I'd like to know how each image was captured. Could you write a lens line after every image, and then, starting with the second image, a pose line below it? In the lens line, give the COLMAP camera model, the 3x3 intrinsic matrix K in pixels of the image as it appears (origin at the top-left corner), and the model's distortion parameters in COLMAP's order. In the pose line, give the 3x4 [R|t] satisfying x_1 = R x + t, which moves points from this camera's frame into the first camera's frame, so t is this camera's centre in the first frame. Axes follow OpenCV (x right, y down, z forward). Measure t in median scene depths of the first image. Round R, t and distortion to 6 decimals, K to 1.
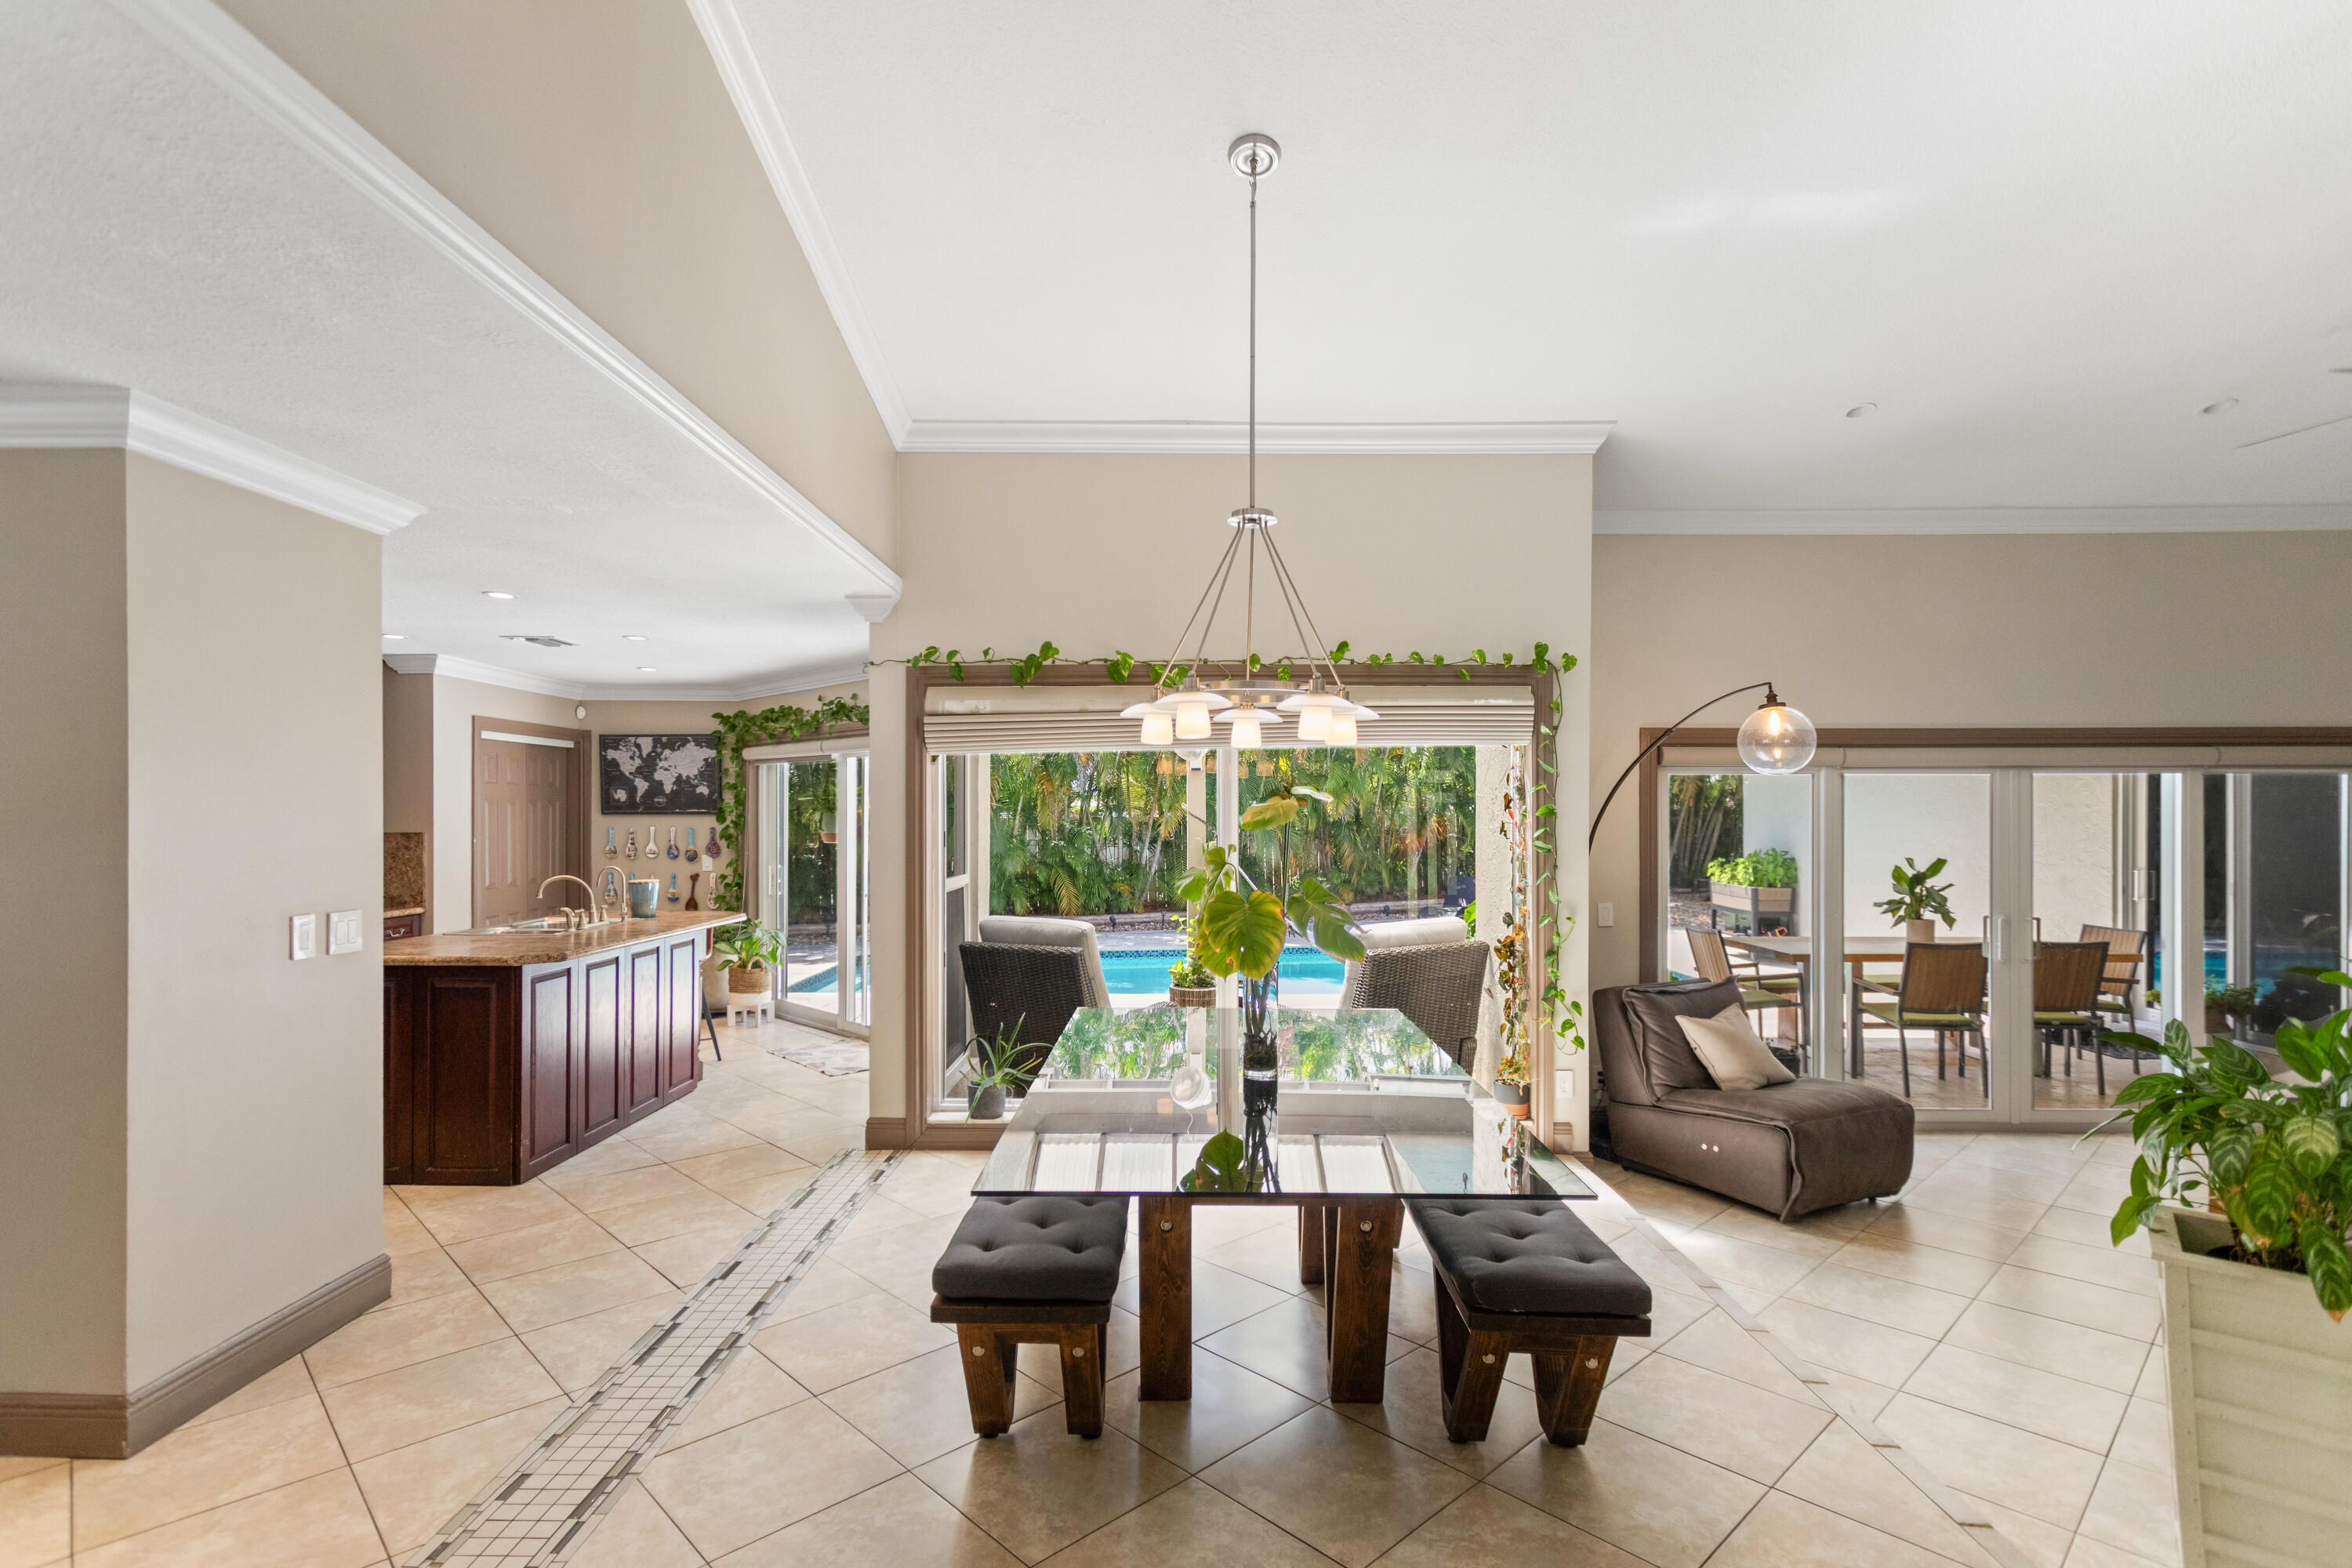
lens RADIAL K [[1147.3, 0, 1166.1], [0, 1147.3, 816.0], [0, 0, 1]] dist [0.000884, 0.000223]
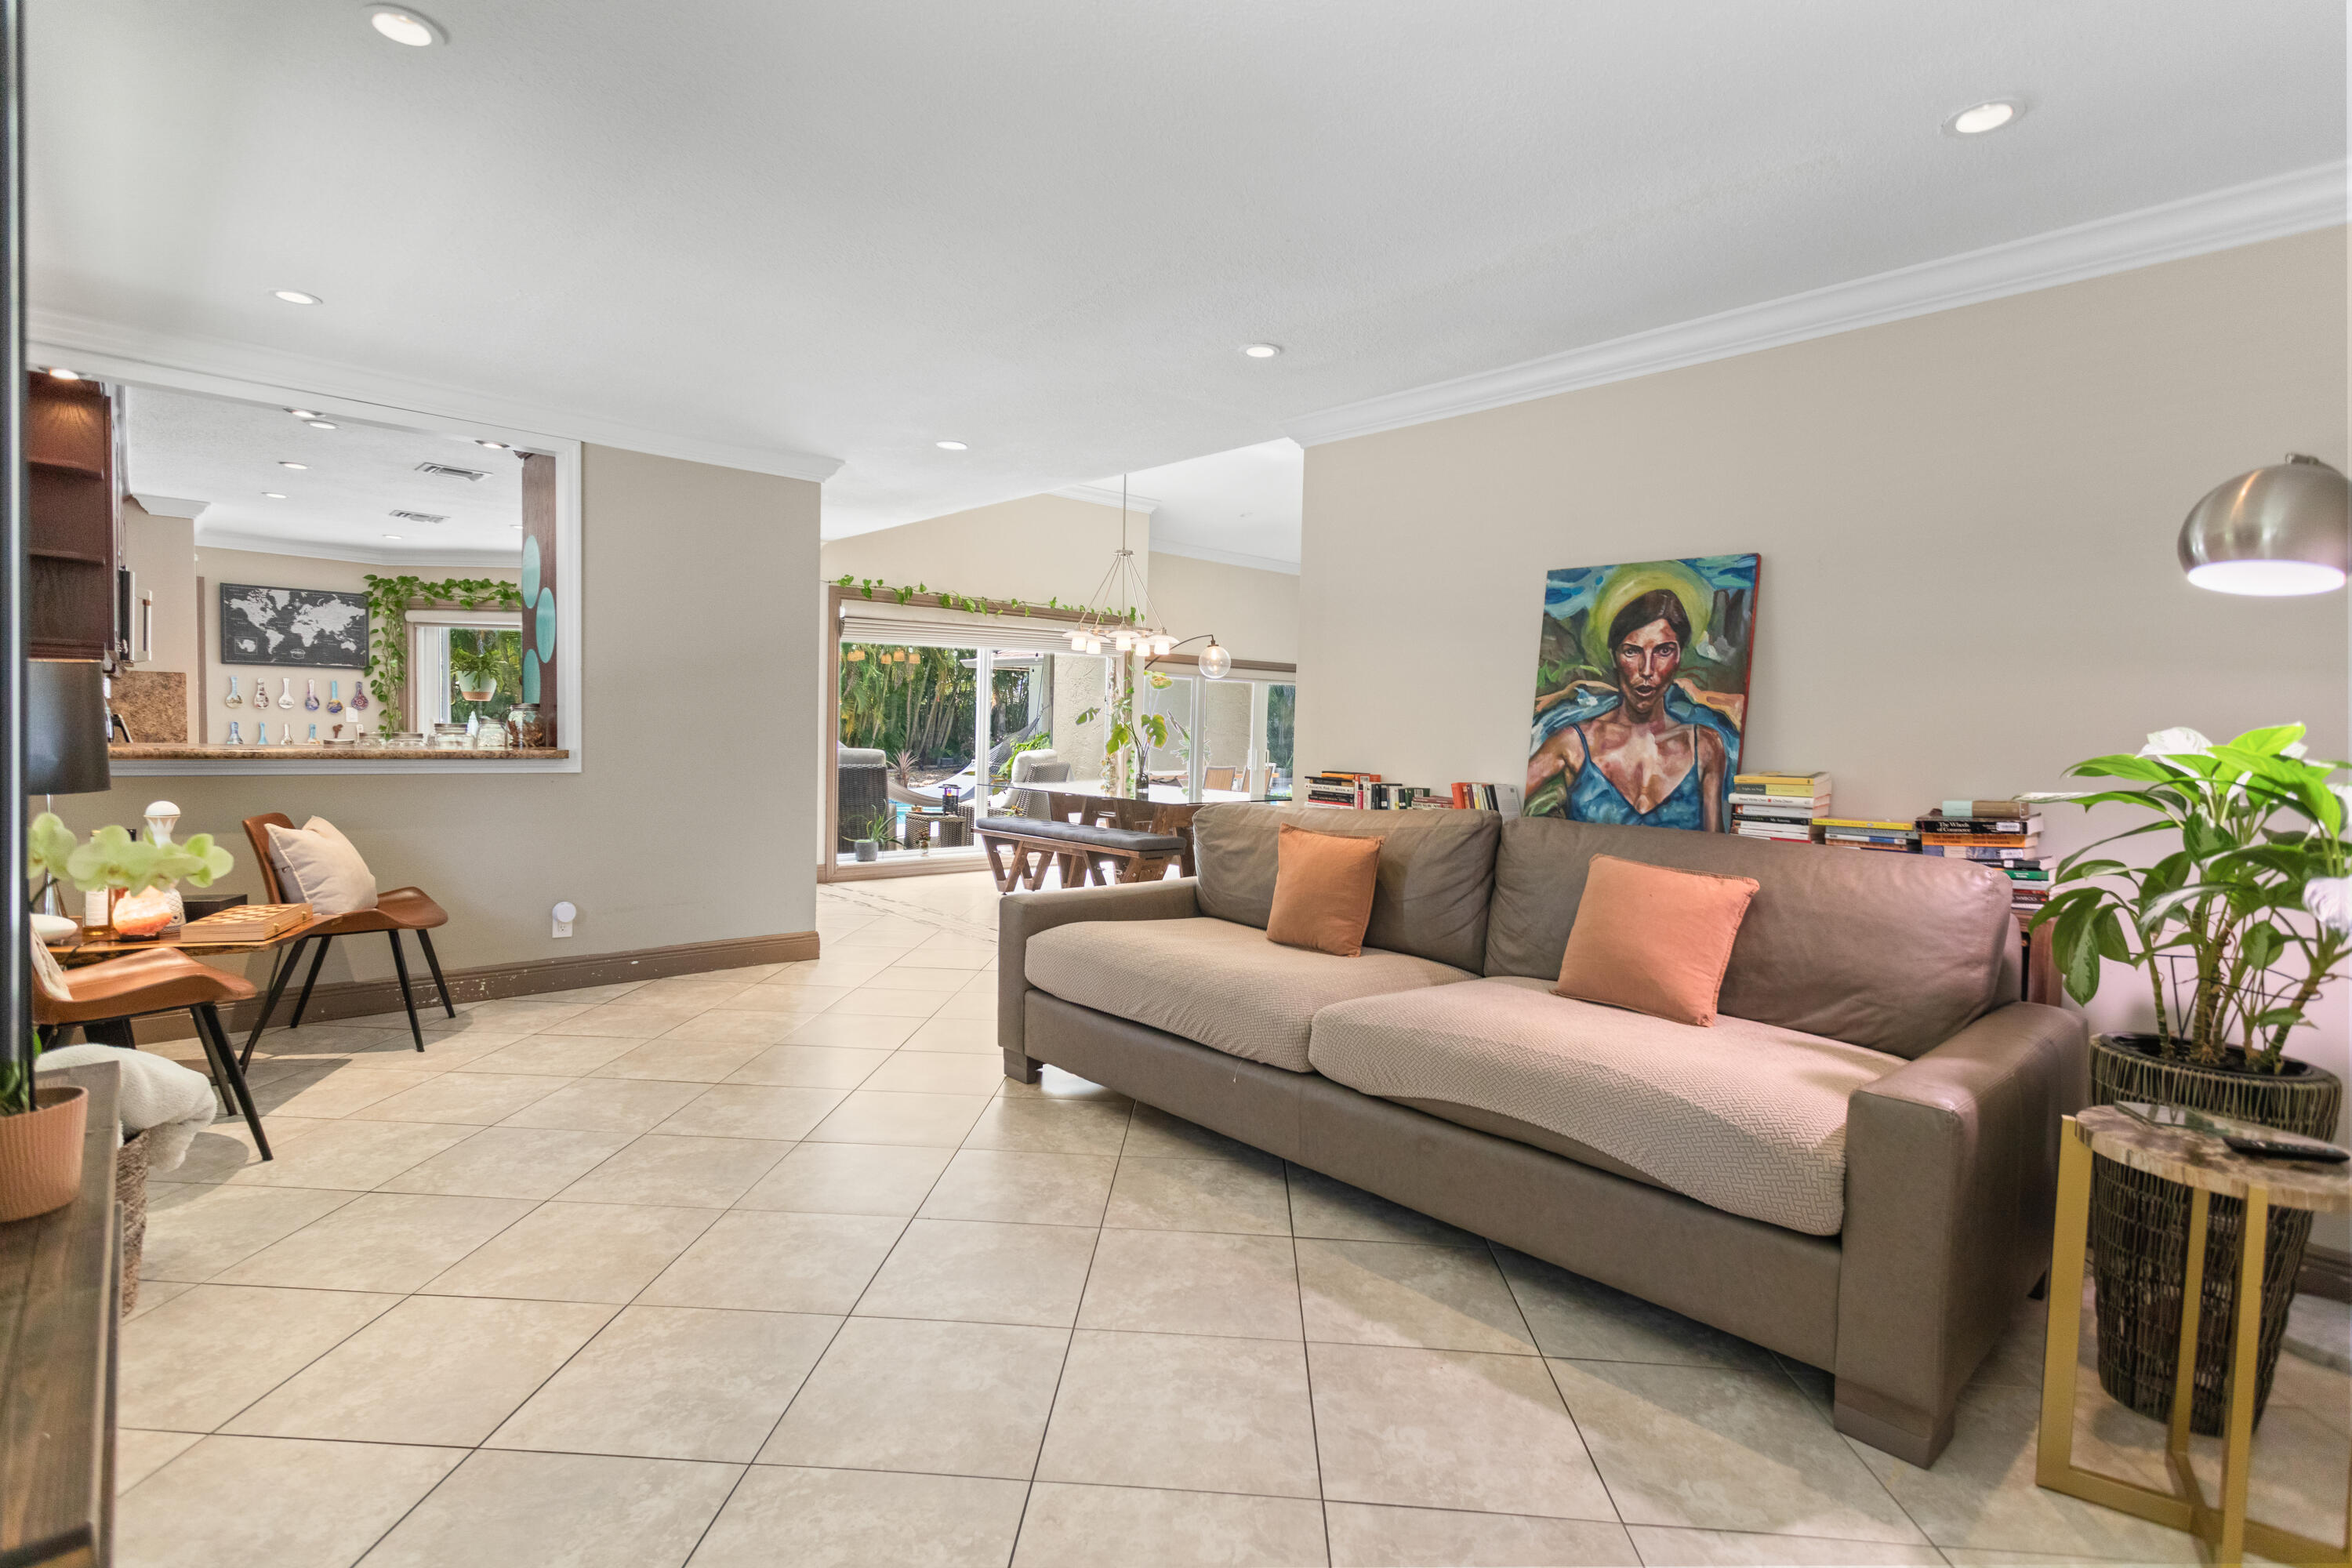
lens RADIAL K [[1136.0, 0, 1176.0], [0, 1136.0, 784.0], [0, 0, 1]] dist [0.001280, 0.000138]
pose [[0.726184, -0.016228, 0.687309, -0.573245], [-0.025227, 0.998419, 0.050227, 0.032874], [-0.687037, -0.053813, 0.724627, -0.295645]]
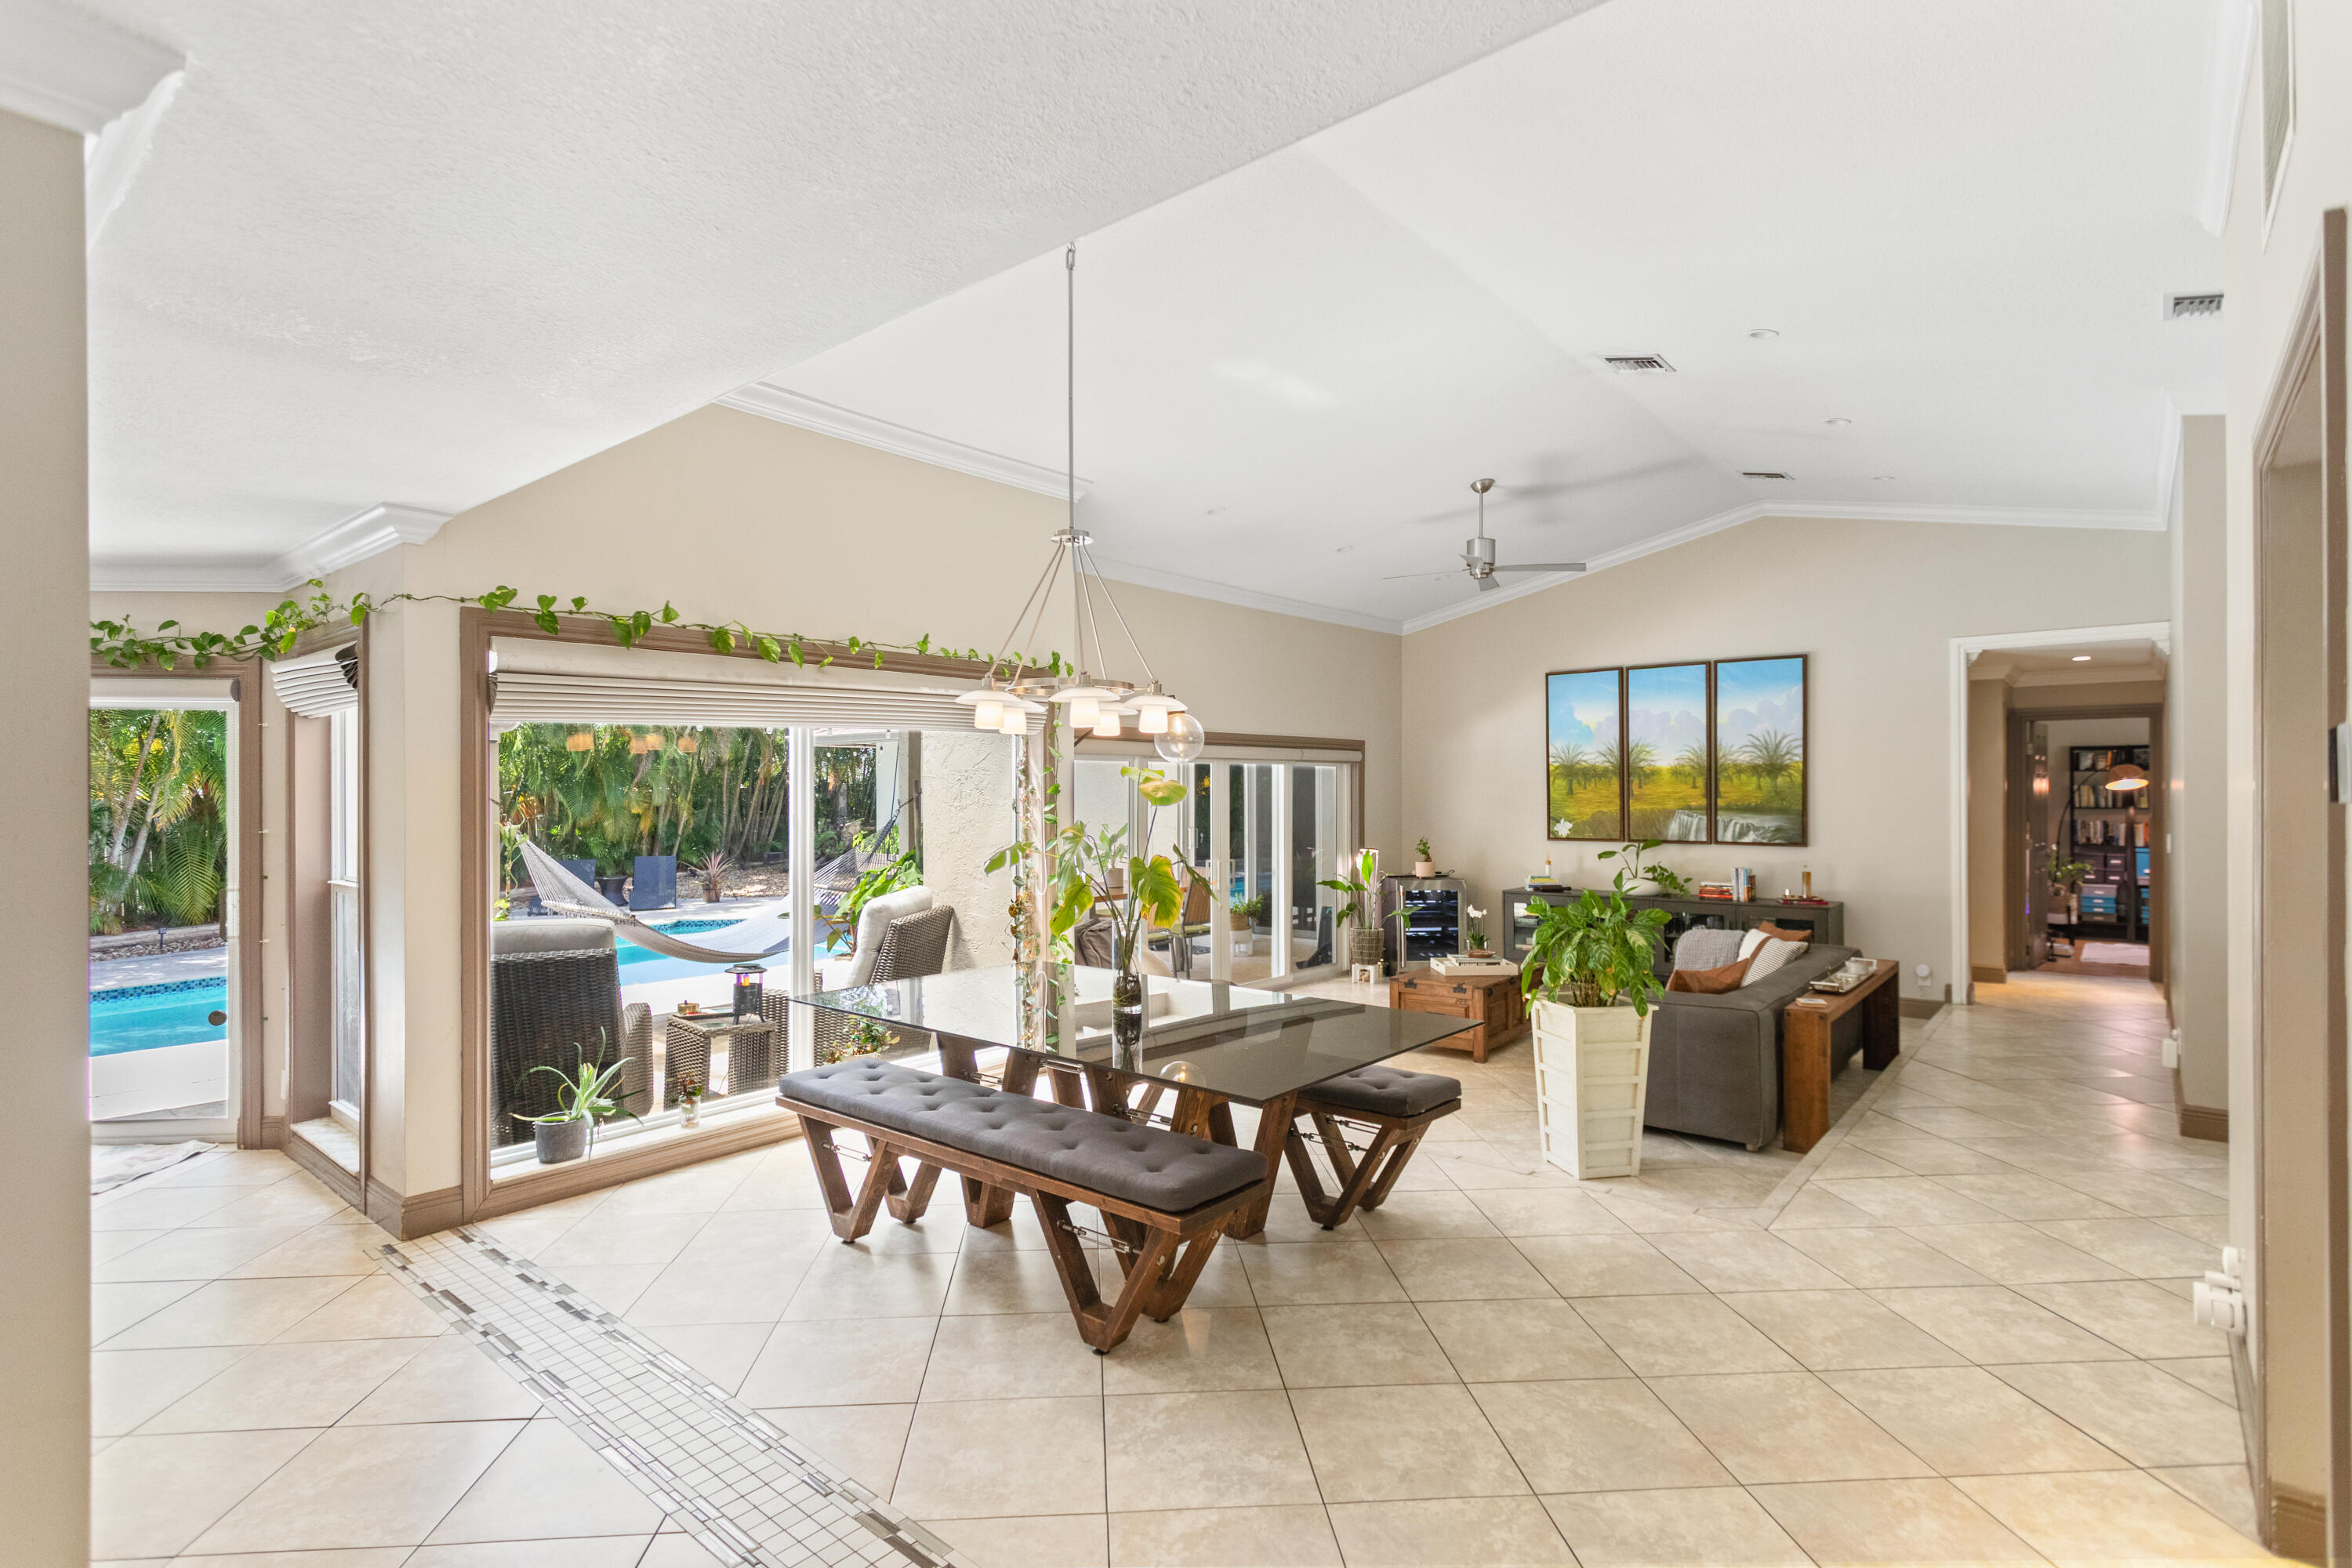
lens RADIAL K [[1140.4, 0, 1167.8], [0, 1140.4, 796.3], [0, 0, 1]] dist [0.001502, 0.000420]
pose [[0.635463, -0.007295, 0.772097, -0.307956], [0.005771, 0.999972, 0.004698, -0.001329], [-0.772109, 0.001470, 0.635488, 0.080226]]
